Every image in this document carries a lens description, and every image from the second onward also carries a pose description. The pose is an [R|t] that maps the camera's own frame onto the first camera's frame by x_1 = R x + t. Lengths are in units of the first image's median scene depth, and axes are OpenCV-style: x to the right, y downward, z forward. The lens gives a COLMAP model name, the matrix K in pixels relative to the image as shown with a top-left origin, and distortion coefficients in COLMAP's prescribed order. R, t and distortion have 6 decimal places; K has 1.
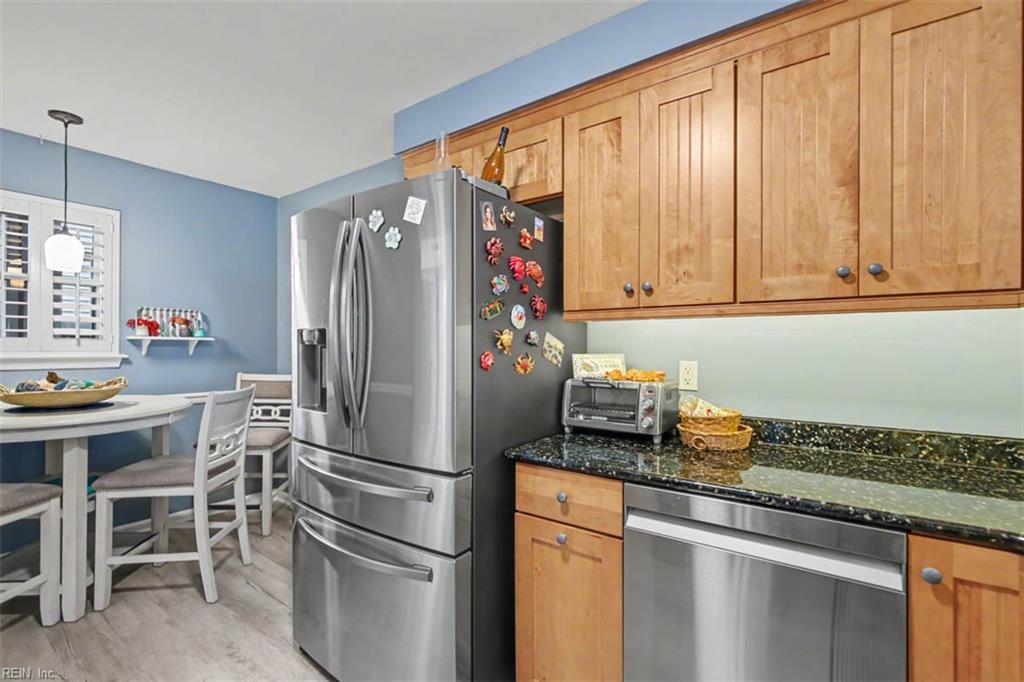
lens RADIAL K [[479.2, 0, 509.2], [0, 479.2, 346.8], [0, 0, 1]] dist [0.005841, 0.001981]
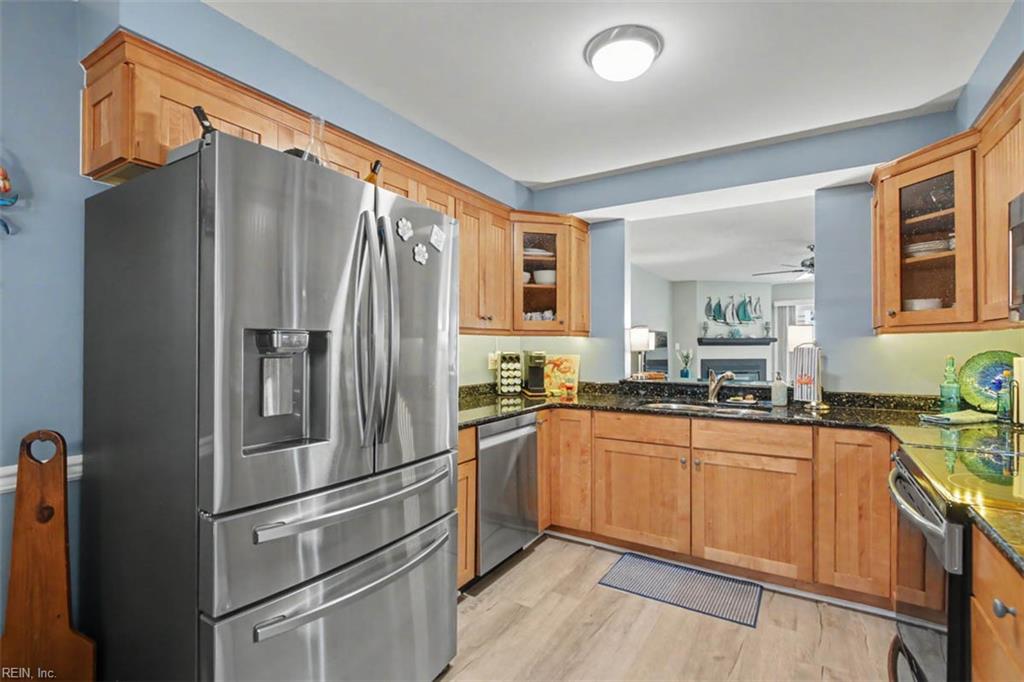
lens RADIAL K [[479.2, 0, 514.7], [0, 479.2, 344.9], [0, 0, 1]] dist [0.005841, 0.001981]
pose [[-0.084240, 0.003341, 0.996440, -0.830891], [0.002051, 0.999993, -0.003179, -0.008424], [-0.996443, 0.001775, -0.084246, 0.538543]]
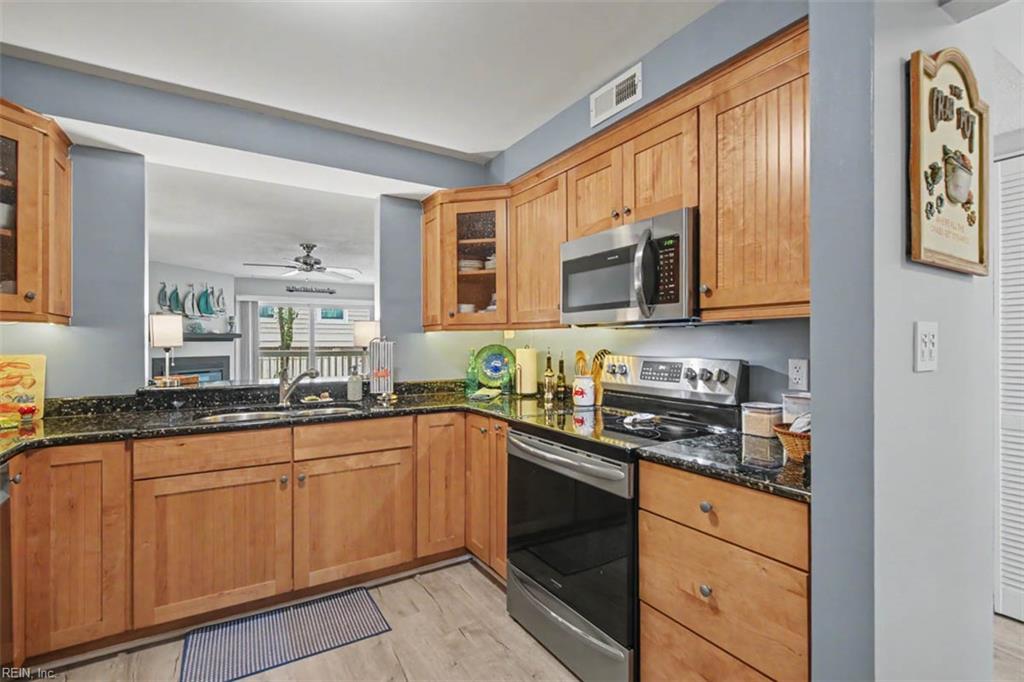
lens RADIAL K [[479.2, 0, 518.6], [0, 479.2, 342.7], [0, 0, 1]] dist [0.005841, 0.001981]
pose [[-0.932451, 0.000766, 0.361295, -0.489189], [0.000970, 0.999999, 0.000383, -0.002959], [-0.361295, 0.000708, -0.932451, 0.753953]]
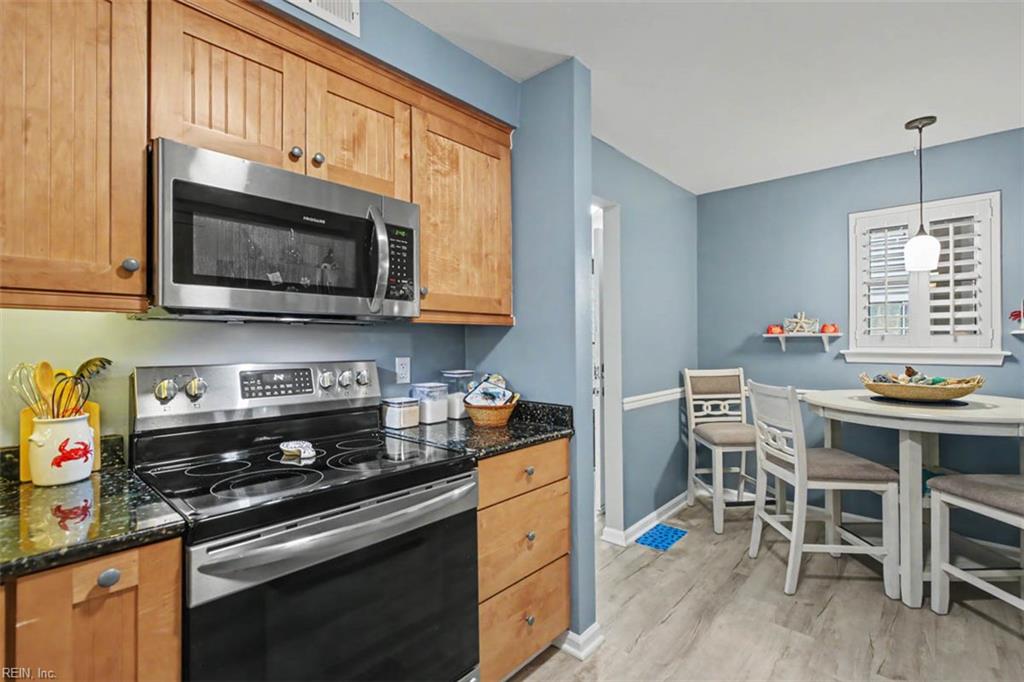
lens RADIAL K [[479.2, 0, 512.6], [0, 479.2, 336.9], [0, 0, 1]] dist [0.005841, 0.001981]
pose [[-0.087631, -0.016340, -0.996019, 0.192954], [0.003825, 0.999853, -0.016740, 0.000922], [0.996146, -0.005277, -0.087556, 0.215547]]
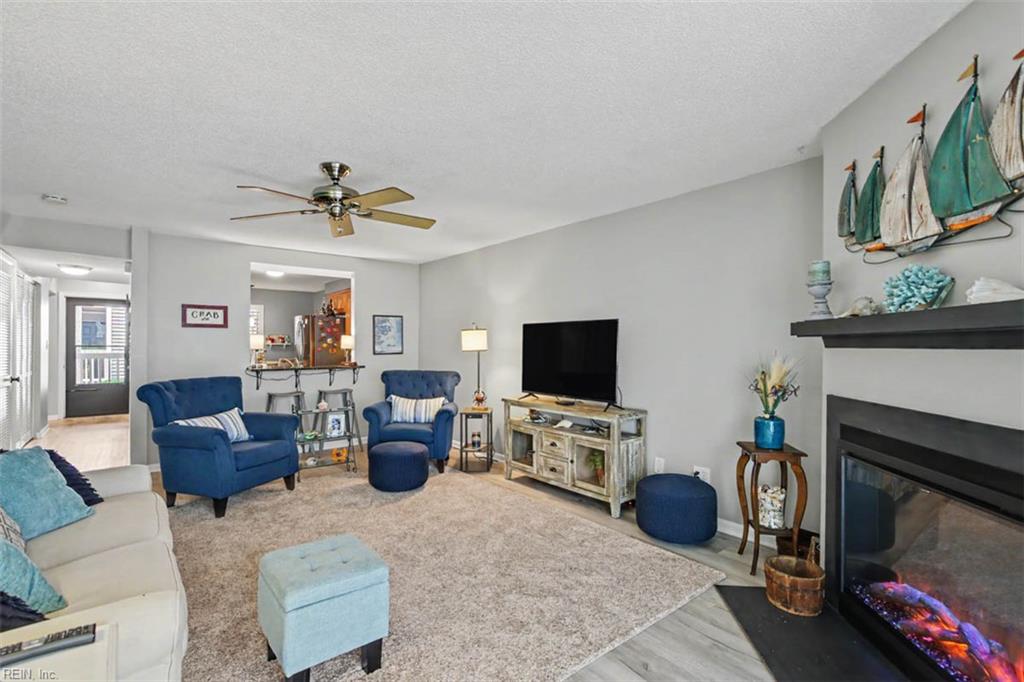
lens RADIAL K [[479.2, 0, 504.3], [0, 479.2, 343.7], [0, 0, 1]] dist [0.005841, 0.001981]
pose [[0.964193, -0.001569, -0.265196, 2.187395], [0.001104, 0.999998, -0.001903, -0.017697], [0.265199, 0.001542, 0.964193, -2.283507]]
